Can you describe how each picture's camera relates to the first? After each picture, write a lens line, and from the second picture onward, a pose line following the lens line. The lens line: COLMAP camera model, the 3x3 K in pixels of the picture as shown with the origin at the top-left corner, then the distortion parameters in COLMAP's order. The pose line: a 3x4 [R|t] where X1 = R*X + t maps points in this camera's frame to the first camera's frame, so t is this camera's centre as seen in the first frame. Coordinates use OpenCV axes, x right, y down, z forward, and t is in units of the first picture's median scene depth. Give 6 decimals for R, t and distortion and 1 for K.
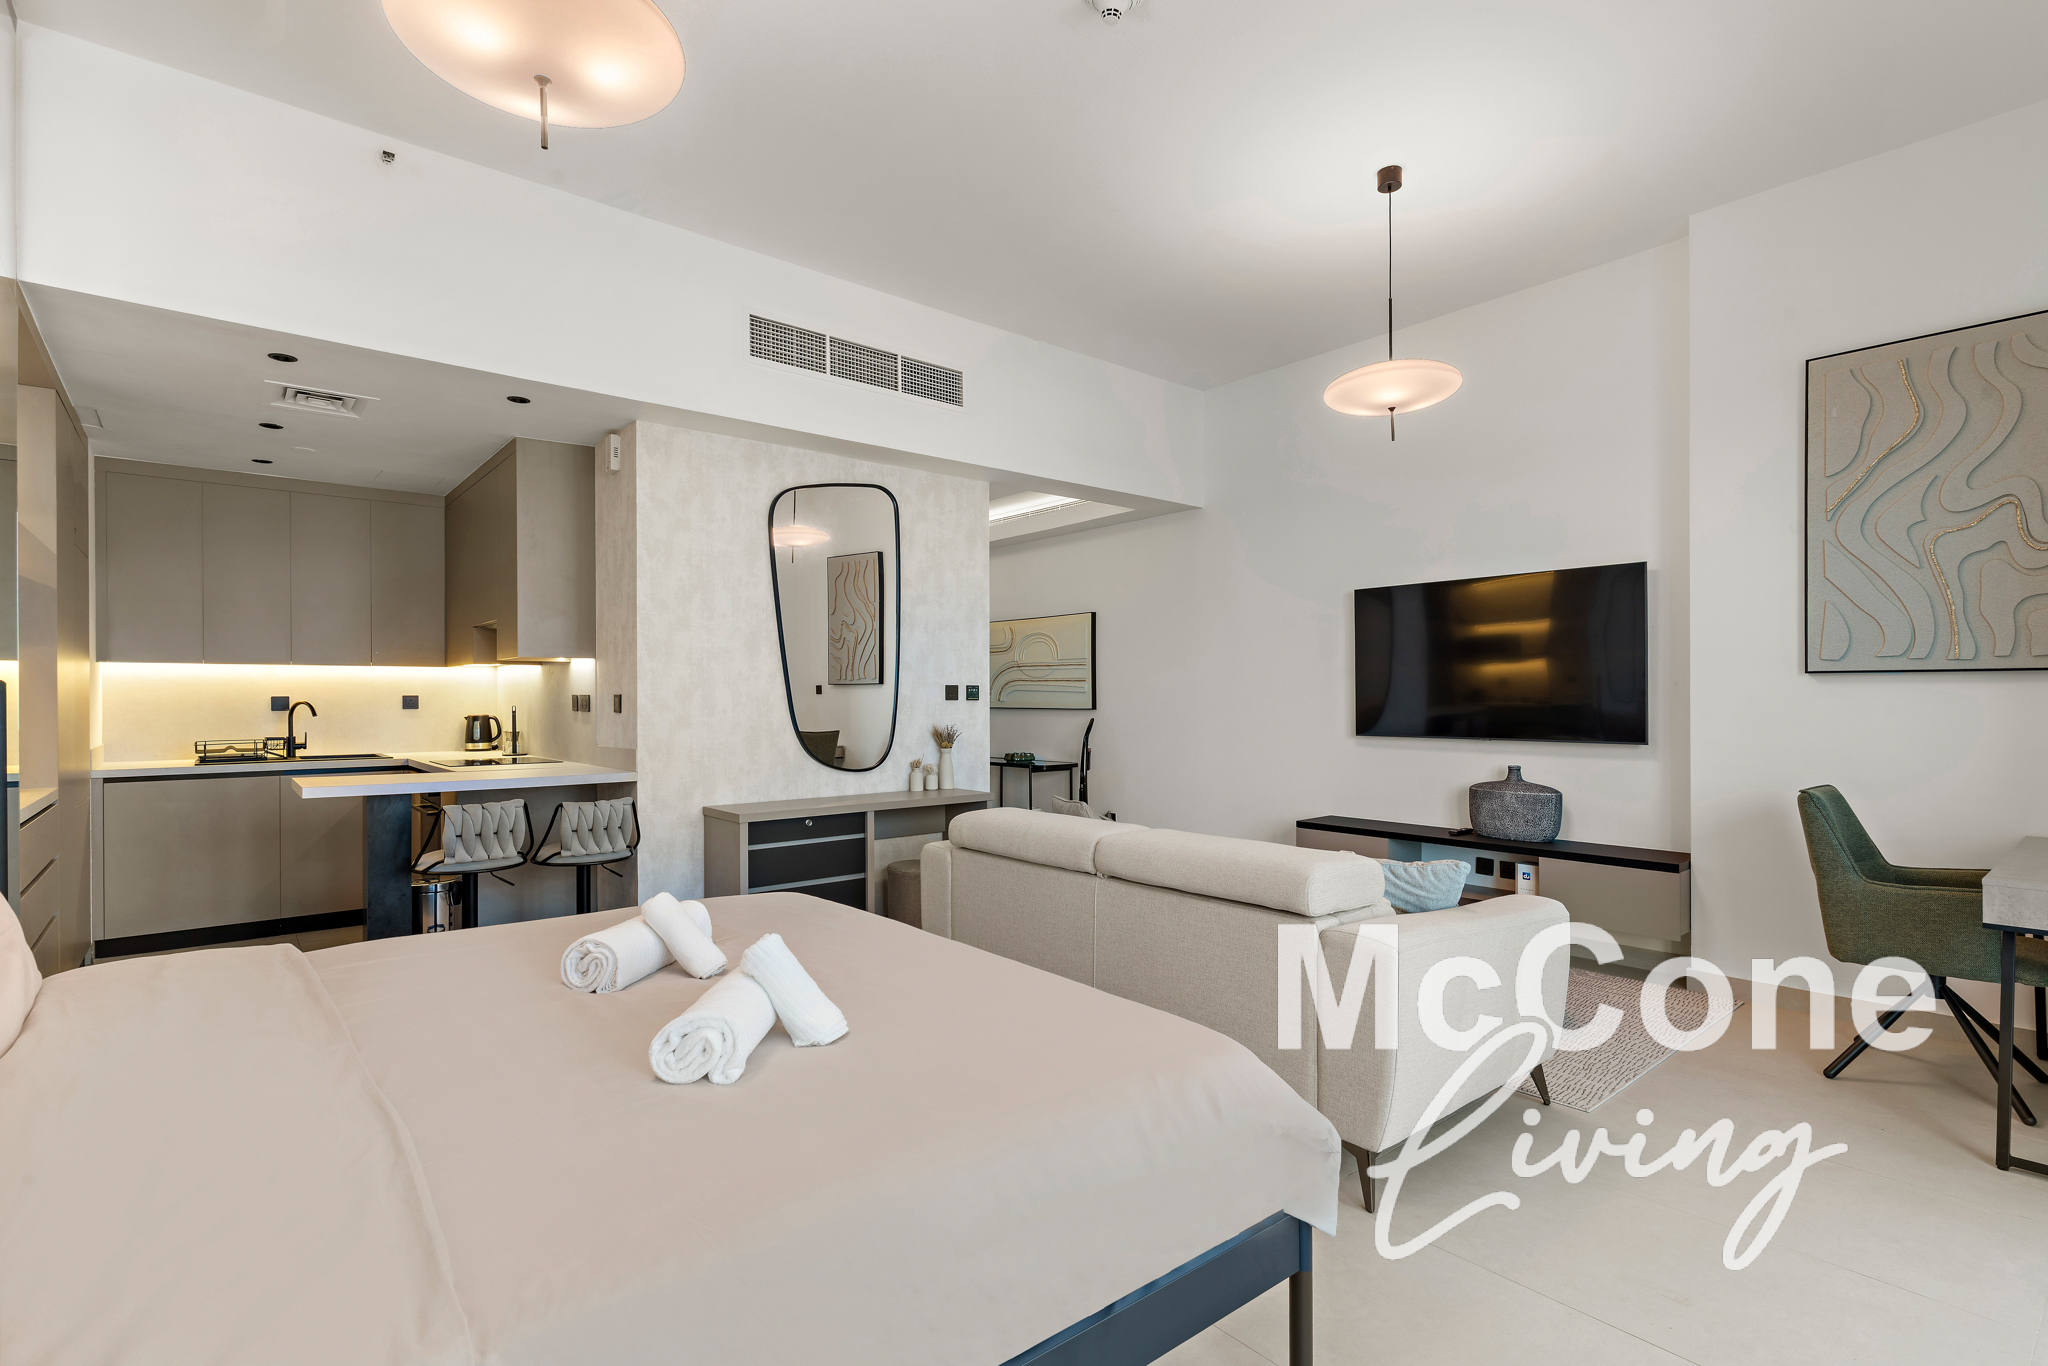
lens RADIAL K [[967.4, 0, 1020.9], [0, 967.4, 700.6], [0, 0, 1]] dist [-0.000731, 0.001249]
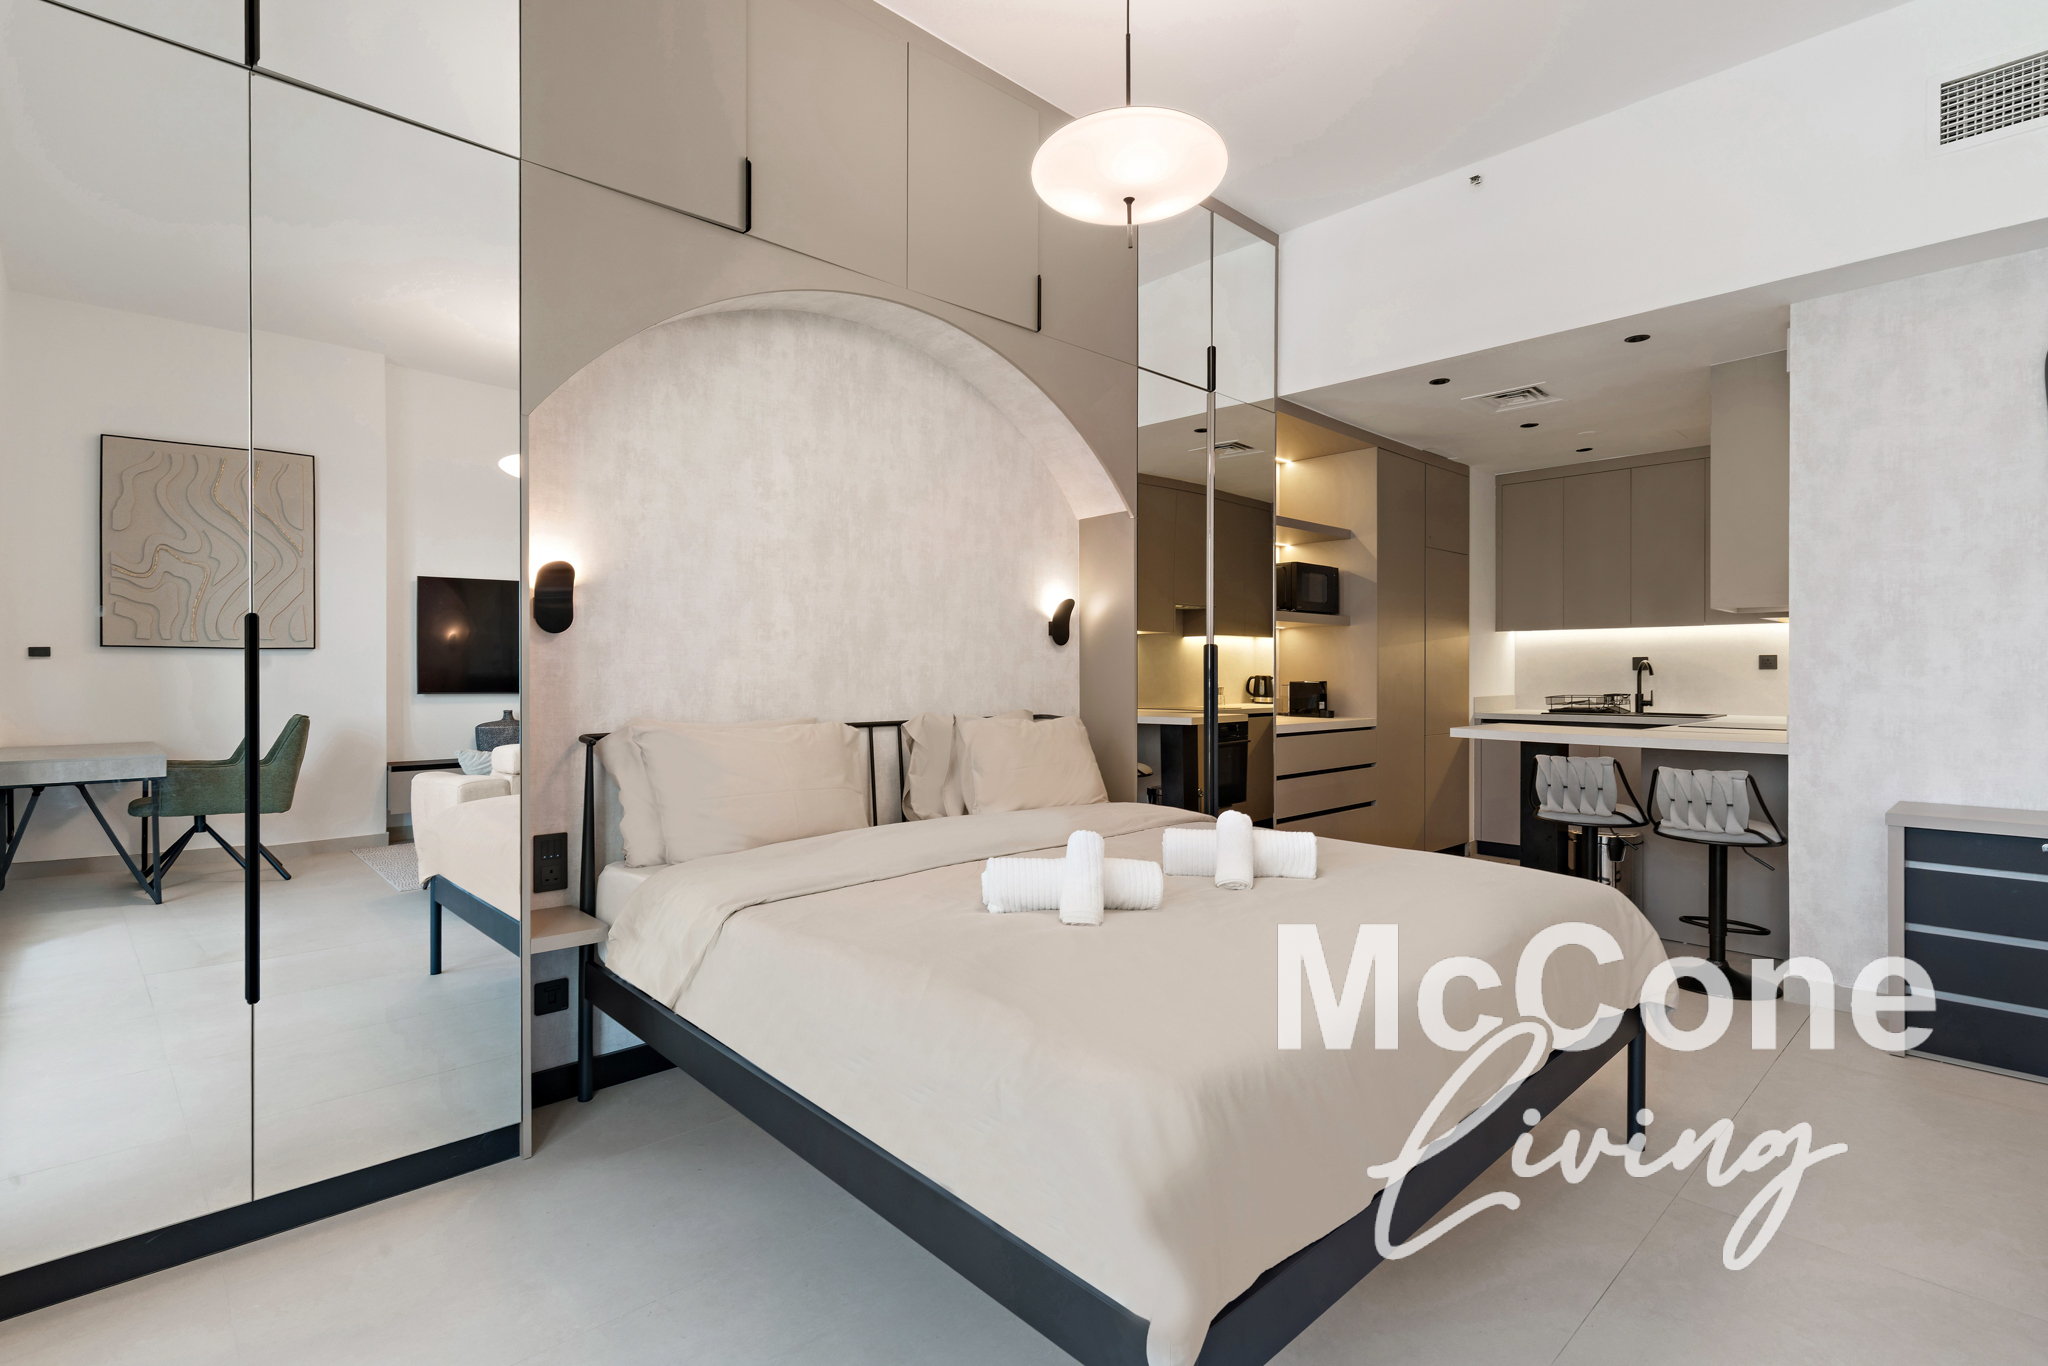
lens RADIAL K [[967.4, 0, 1023.7], [0, 967.4, 675.0], [0, 0, 1]] dist [-0.000731, 0.001249]
pose [[0.060063, 0.007714, -0.998165, 0.336037], [-0.002706, 0.999968, 0.007565, 0.011472], [0.998191, 0.002247, 0.060081, 0.292279]]
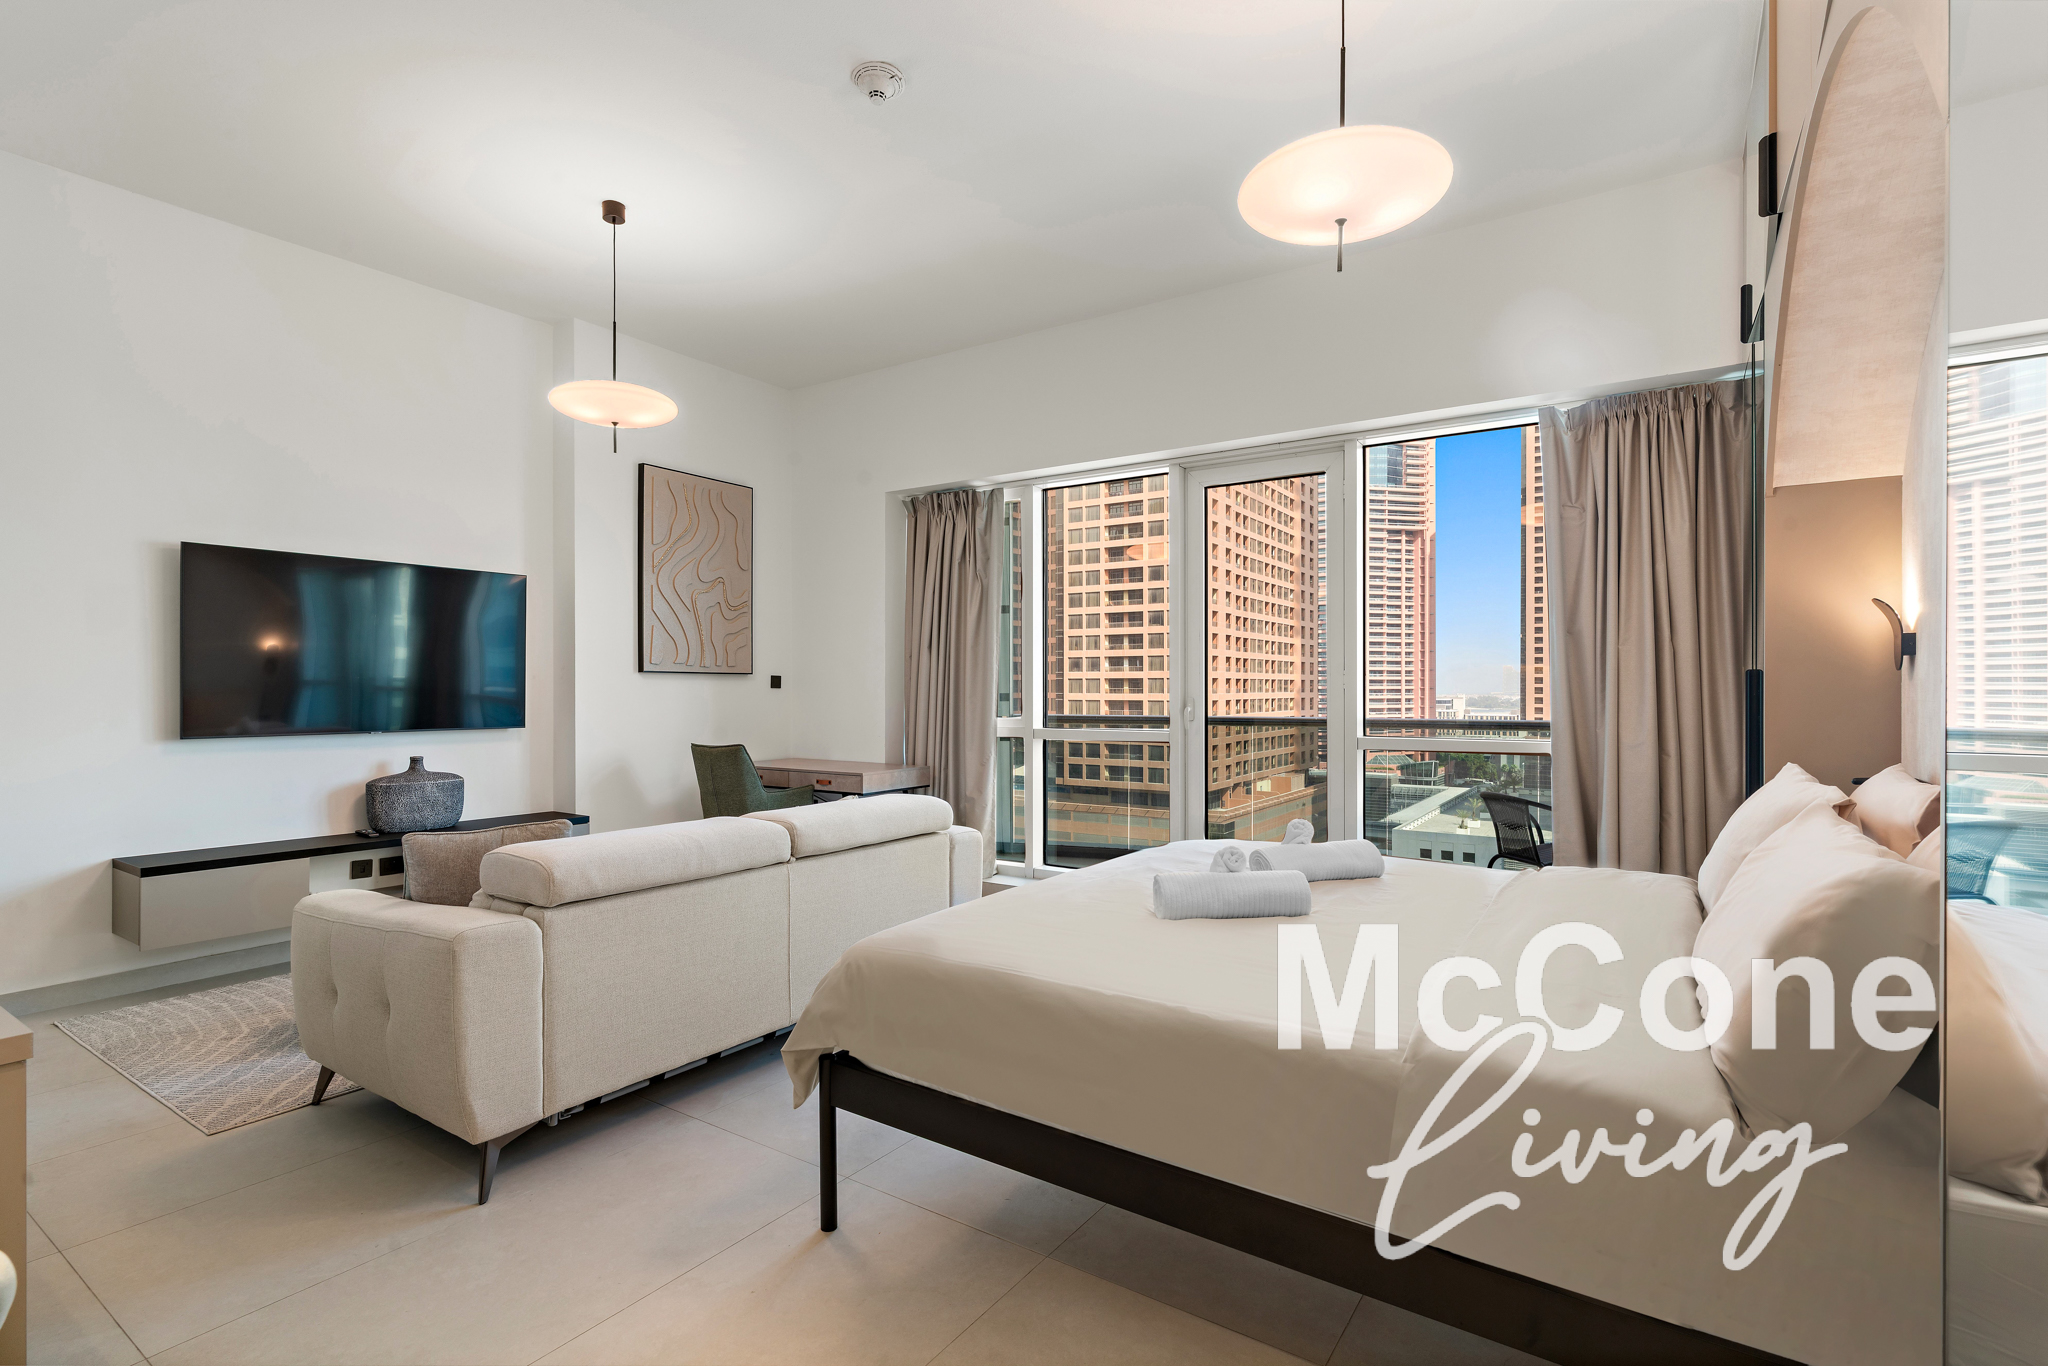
lens RADIAL K [[967.4, 0, 1017.6], [0, 967.4, 687.1], [0, 0, 1]] dist [-0.000731, 0.001249]
pose [[-0.271869, 0.004909, 0.962322, -0.625571], [0.003806, 0.999985, -0.004026, 0.001820], [-0.962327, 0.002568, -0.271883, 0.679733]]
